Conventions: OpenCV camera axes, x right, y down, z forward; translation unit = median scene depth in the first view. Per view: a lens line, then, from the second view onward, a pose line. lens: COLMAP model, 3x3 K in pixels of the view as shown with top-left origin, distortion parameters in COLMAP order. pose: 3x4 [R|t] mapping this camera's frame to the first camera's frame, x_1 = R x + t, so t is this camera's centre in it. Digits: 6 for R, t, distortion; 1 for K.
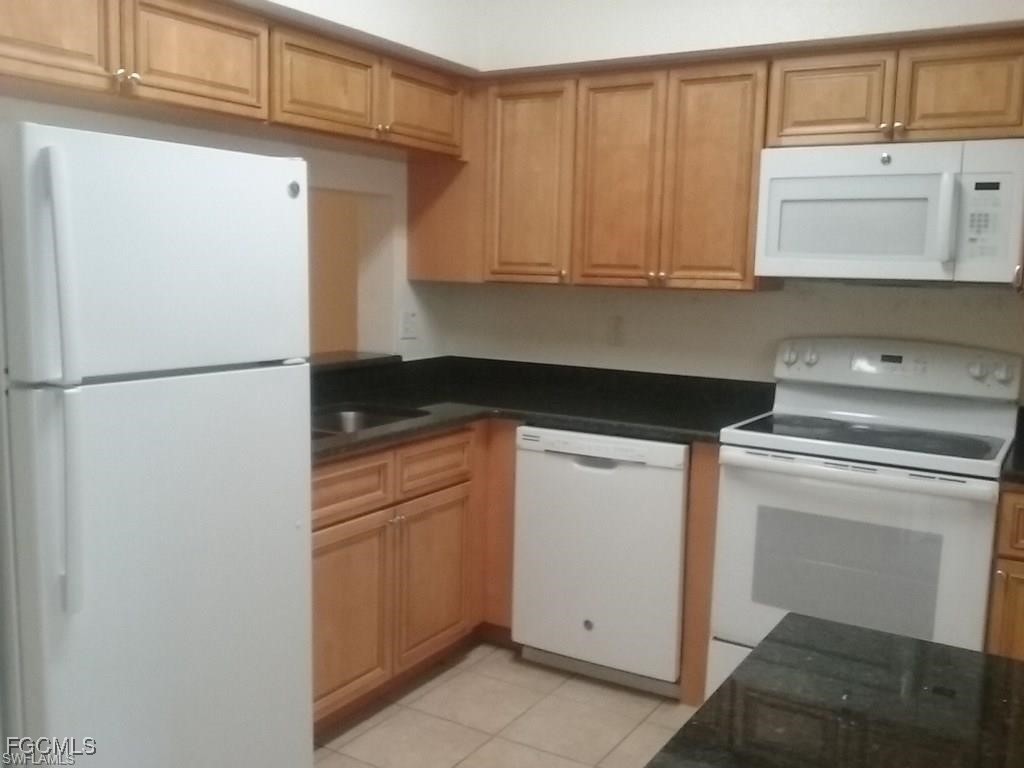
lens RADIAL K [[958.7, 0, 500.9], [0, 958.7, 383.6], [0, 0, 1]] dist [0.061121, 0.000000]
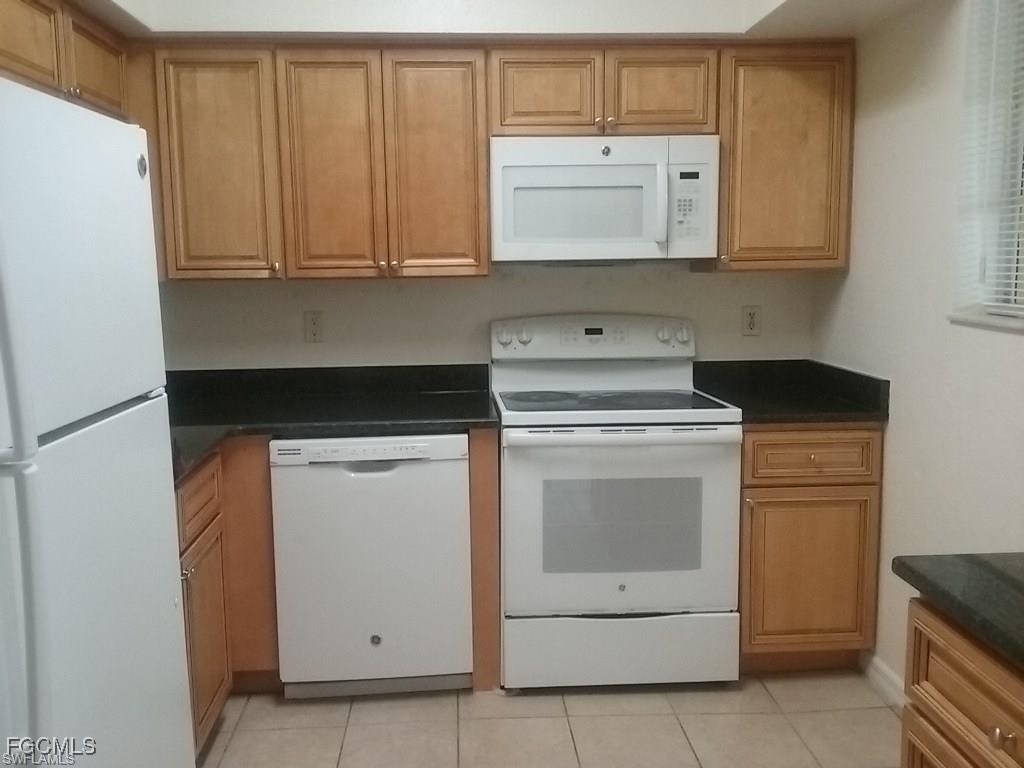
lens RADIAL K [[958.7, 0, 506.5], [0, 958.7, 382.3], [0, 0, 1]] dist [0.061121, 0.000000]
pose [[0.824237, -0.111767, 0.555105, -0.299314], [0.106096, 0.993448, 0.042491, -0.024963], [-0.556217, 0.023872, 0.830694, 0.145479]]
